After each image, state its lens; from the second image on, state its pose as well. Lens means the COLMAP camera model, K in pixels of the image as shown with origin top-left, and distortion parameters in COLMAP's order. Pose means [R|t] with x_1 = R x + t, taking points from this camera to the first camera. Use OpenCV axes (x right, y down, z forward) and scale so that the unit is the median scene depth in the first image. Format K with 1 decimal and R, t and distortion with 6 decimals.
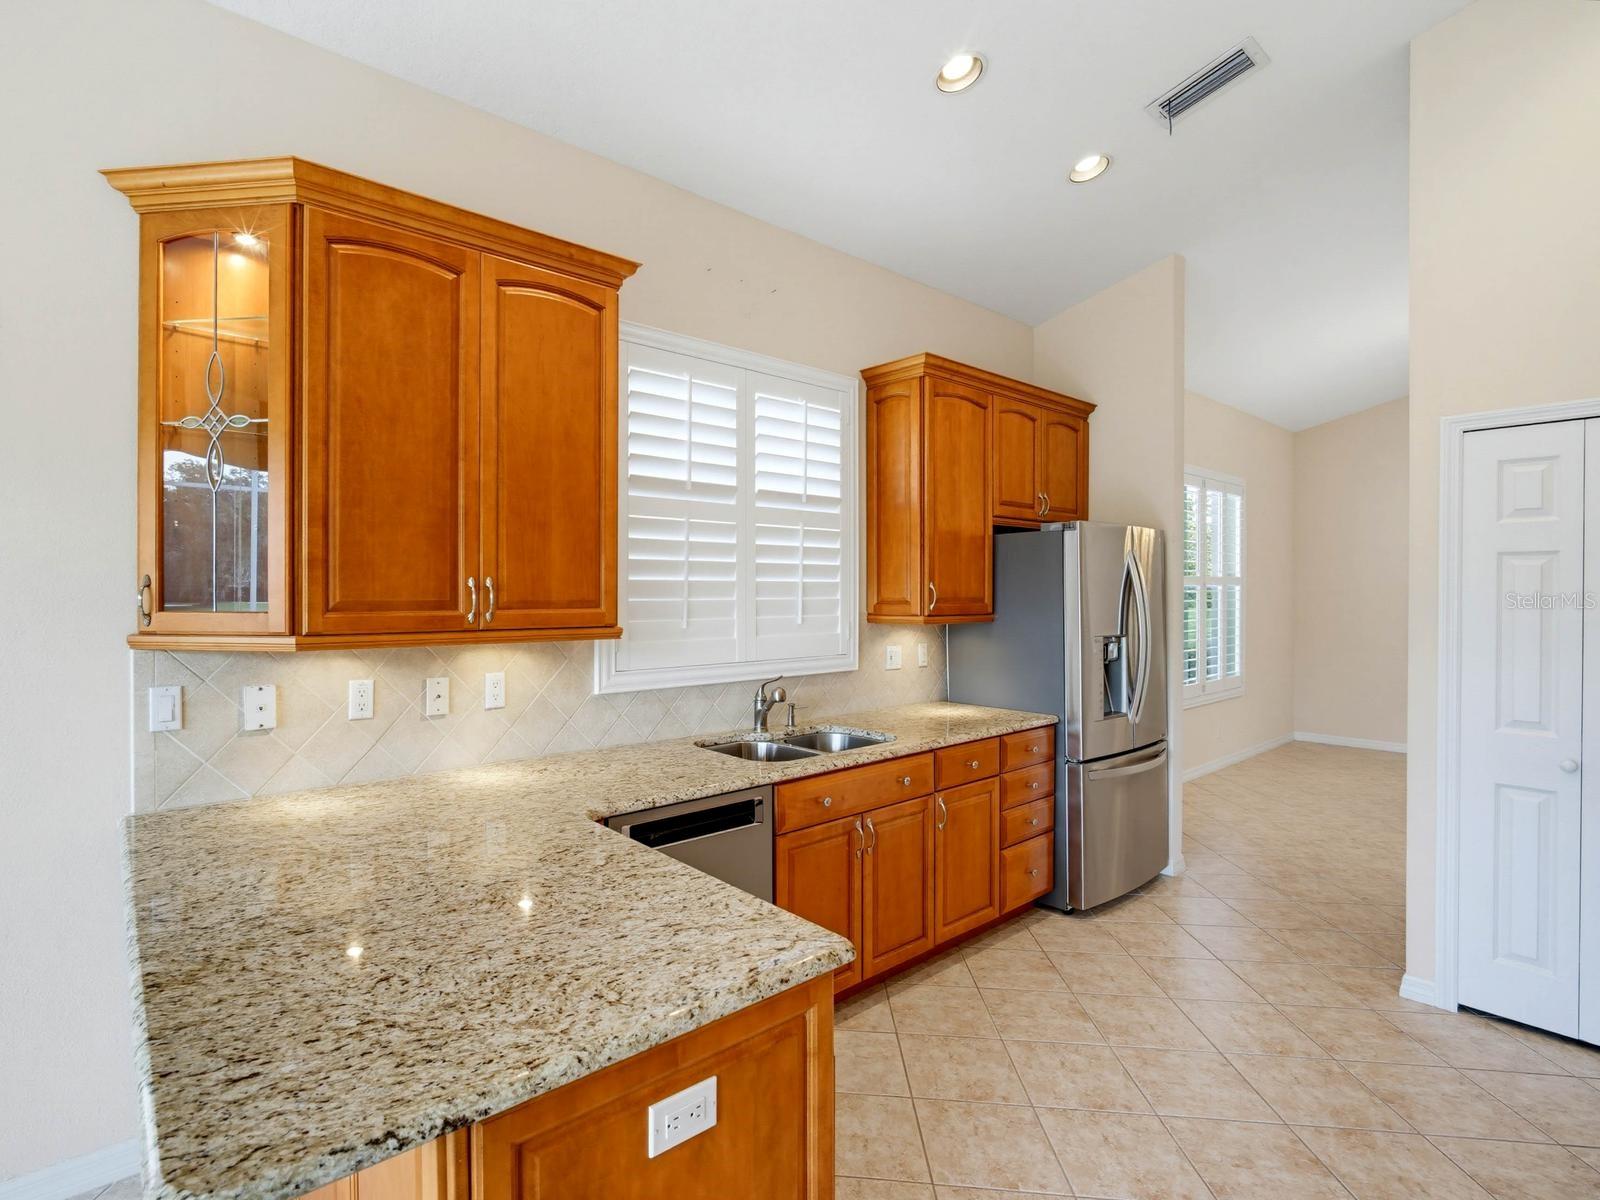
lens RADIAL K [[783.6, 0, 691.0], [0, 783.6, 593.7], [0, 0, 1]] dist [-0.011181, -0.000827]
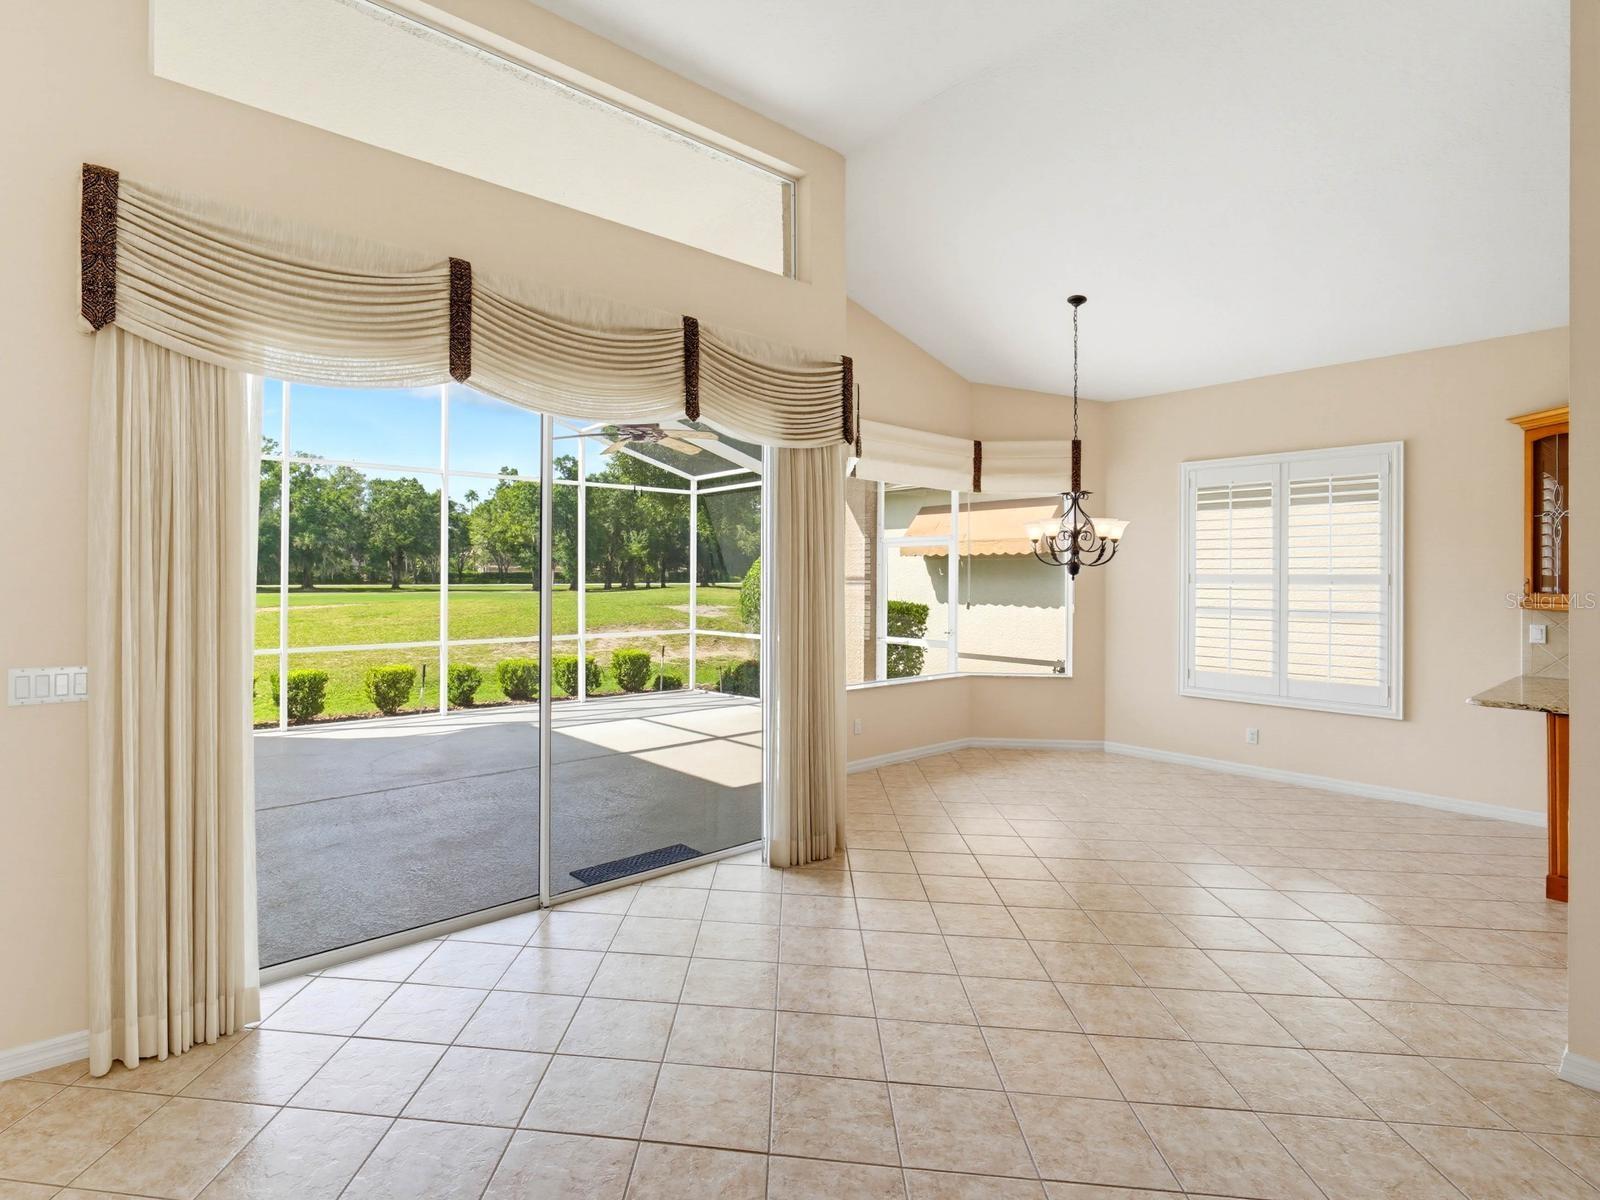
lens RADIAL K [[786.4, 0, 703.3], [0, 786.4, 574.2], [0, 0, 1]] dist [-0.013172, 0.000536]
pose [[0.000804, -0.004081, -0.999991, 1.544870], [-0.007156, 0.999966, -0.004087, -0.006468], [0.999974, 0.007159, 0.000775, -1.418650]]
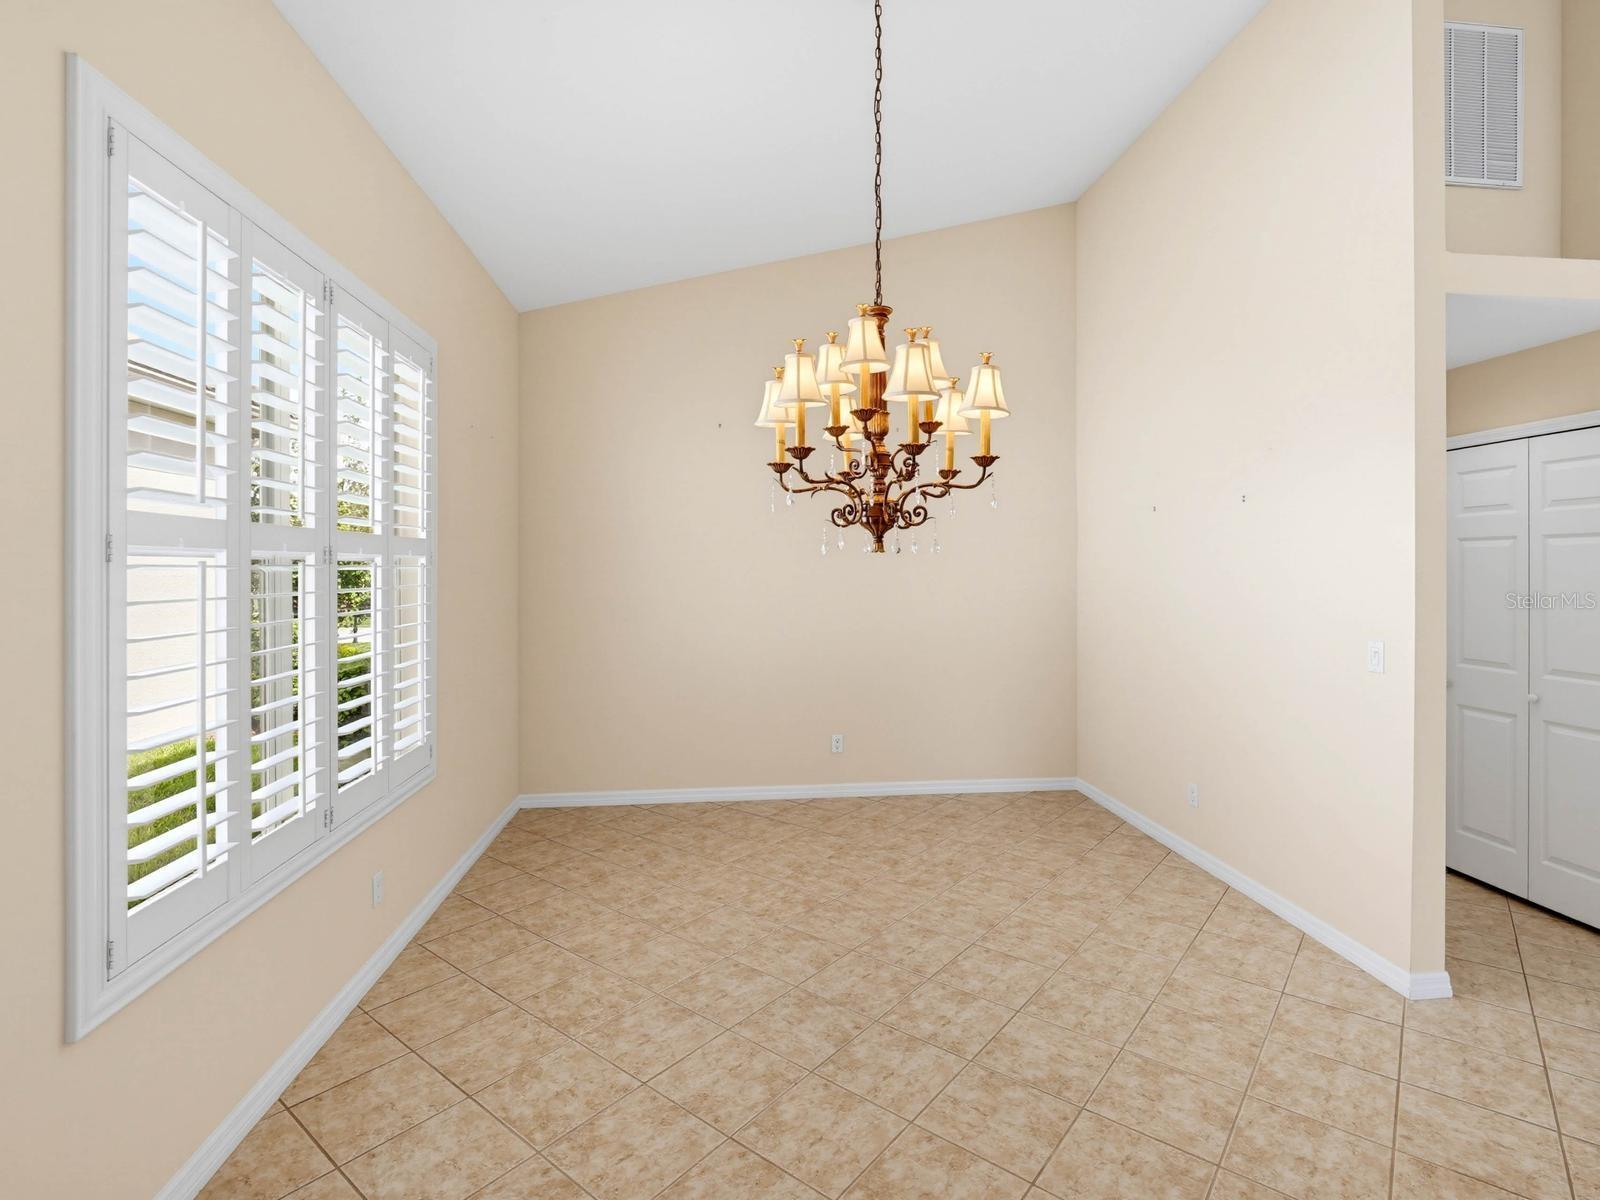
lens RADIAL K [[779.7, 0, 795.7], [0, 779.7, 580.5], [0, 0, 1]] dist [-0.012642, 0.000370]
pose [[0.531566, -0.009198, 0.846967, 1.279653], [-0.003280, 0.999911, 0.012917, -0.007333], [-0.847011, -0.009645, 0.531488, 1.674738]]
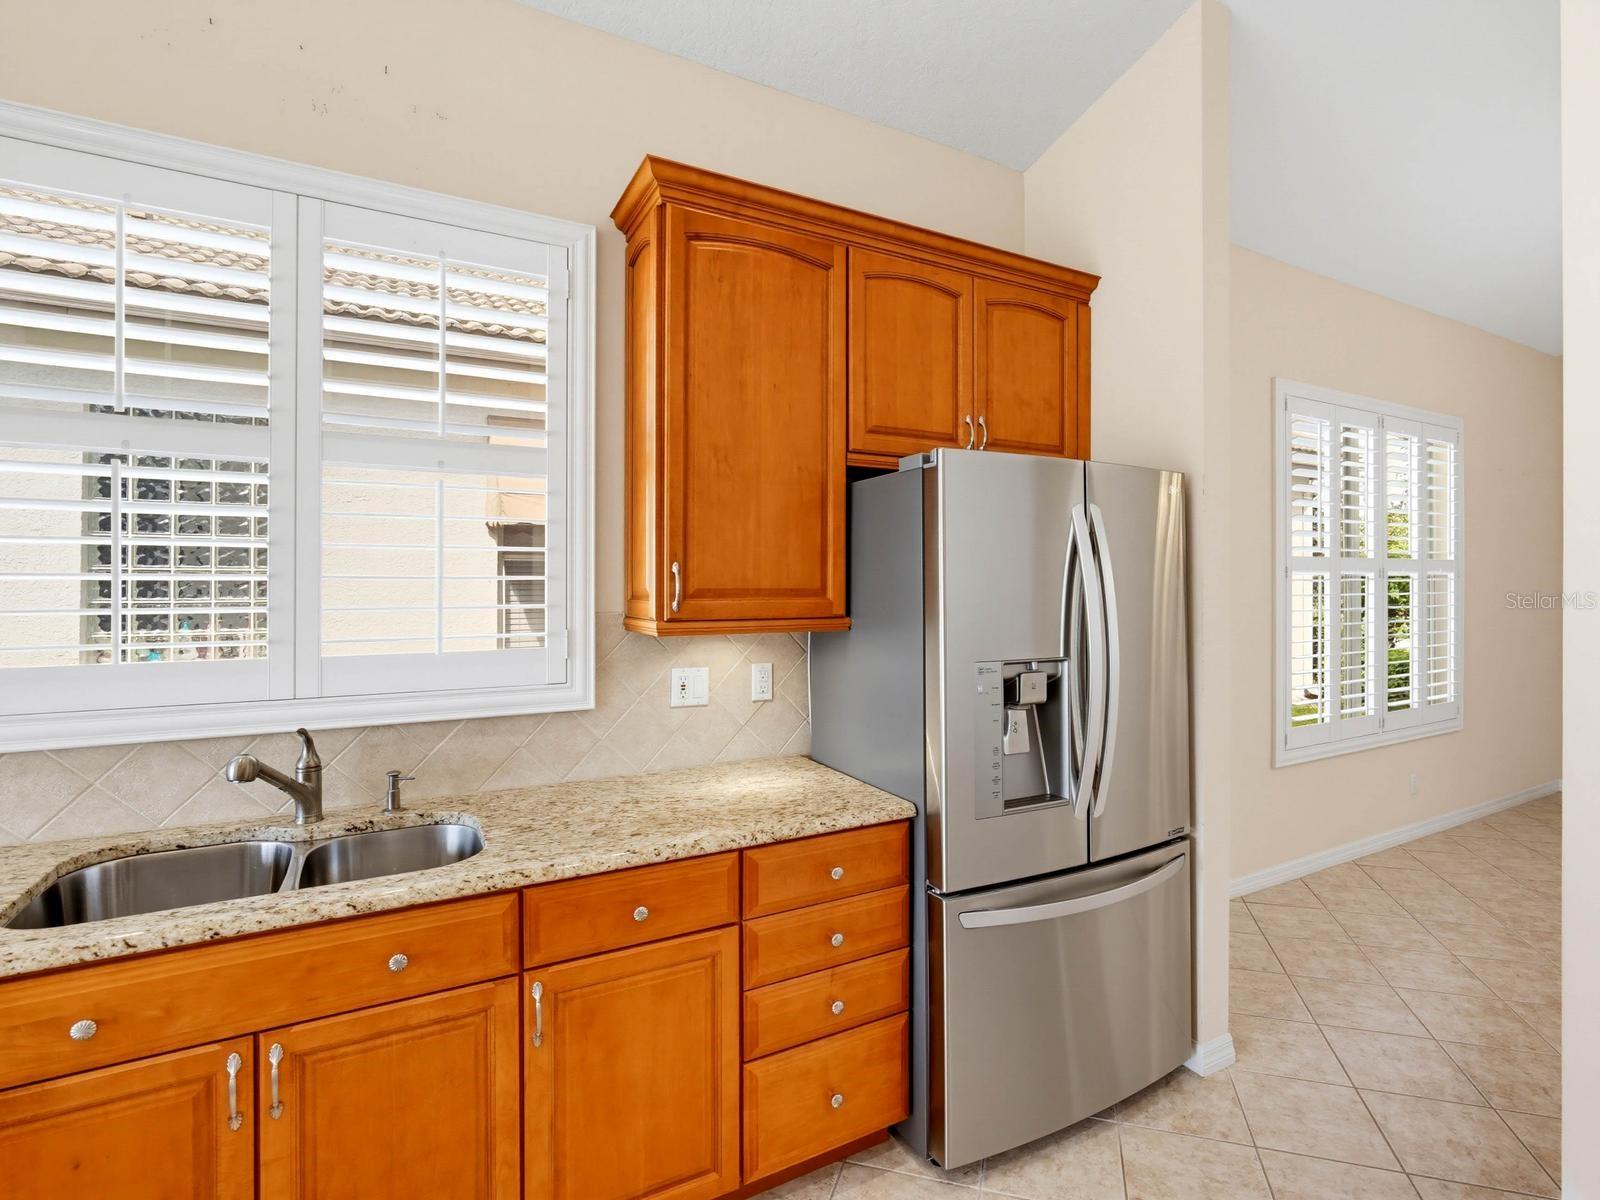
lens RADIAL K [[780.5, 0, 816.6], [0, 780.5, 578.7], [0, 0, 1]] dist [-0.011998, -0.000200]
pose [[0.987592, -0.000482, -0.157038, 0.784403], [-0.000833, 0.999965, -0.008309, 0.003493], [0.157036, 0.008336, 0.987558, 0.716276]]
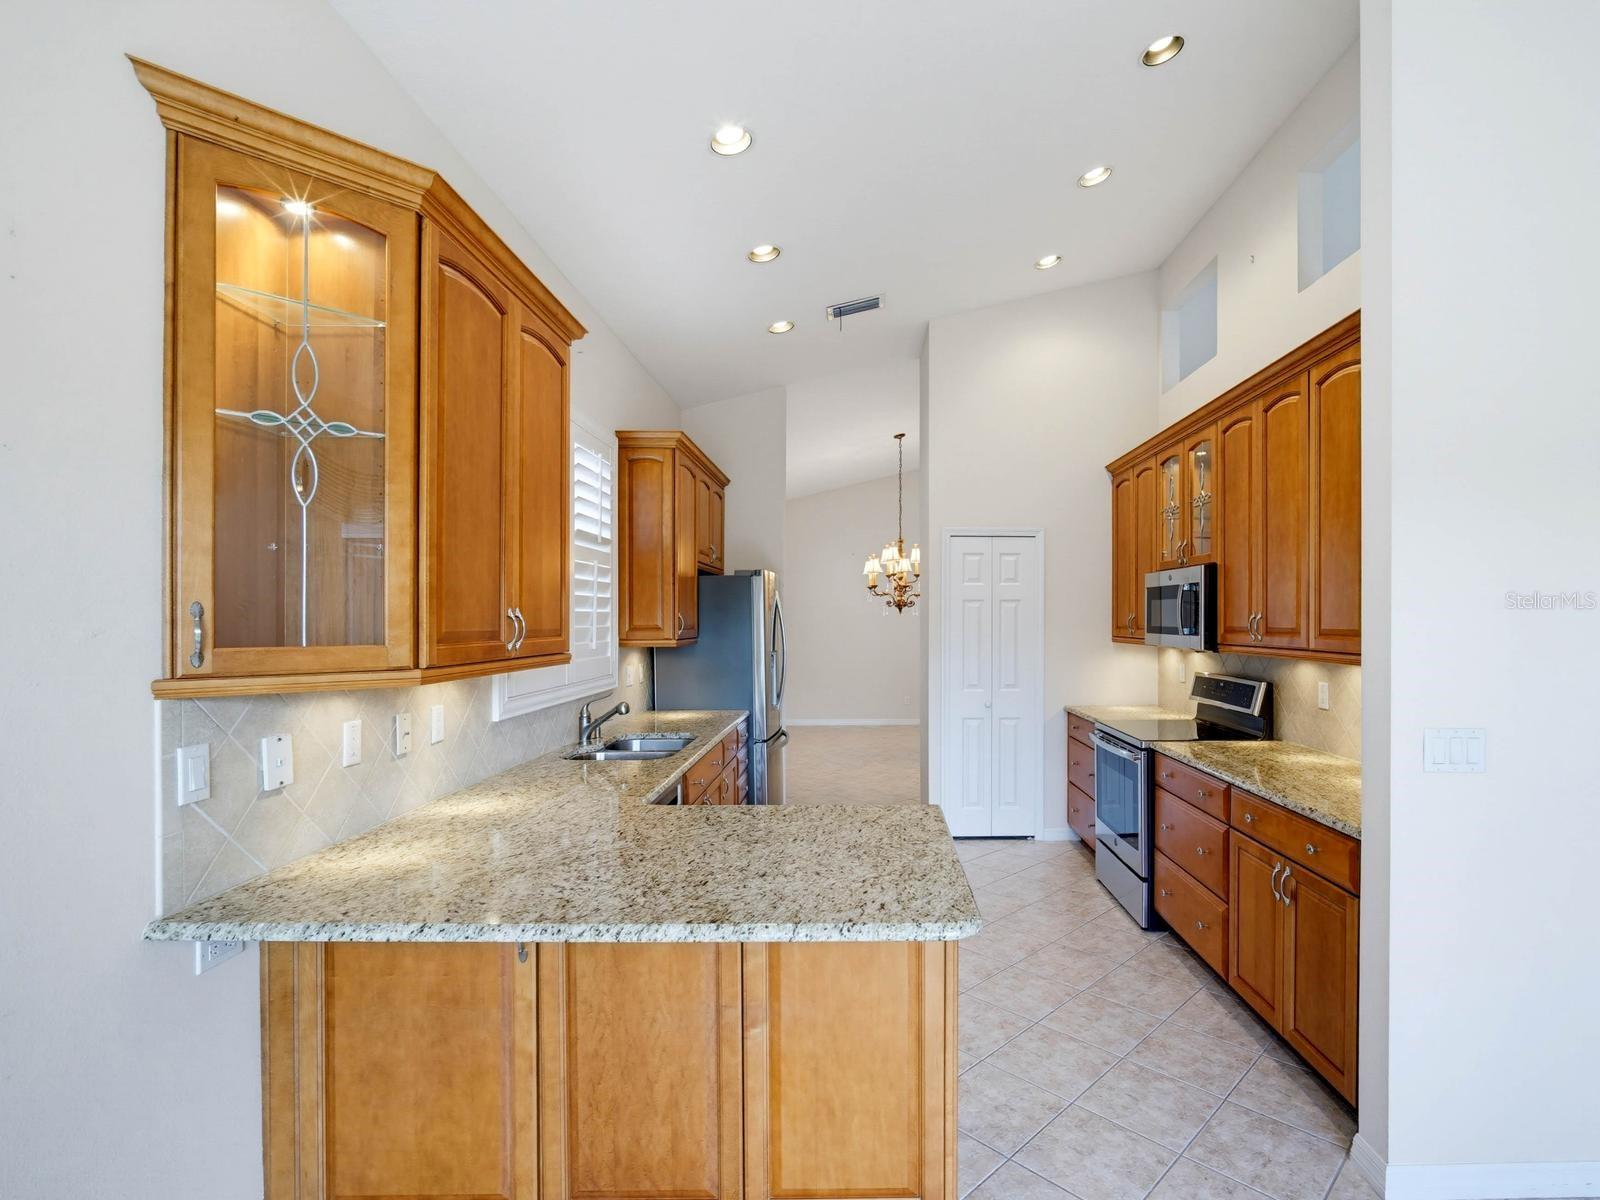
lens RADIAL K [[780.0, 0, 878.5], [0, 780.0, 618.9], [0, 0, 1]] dist [-0.012097, 0.000001]
pose [[0.596333, -0.000739, 0.802737, -0.805769], [0.002952, 0.999995, -0.001273, -0.003768], [-0.802732, 0.003128, 0.596332, -0.008523]]
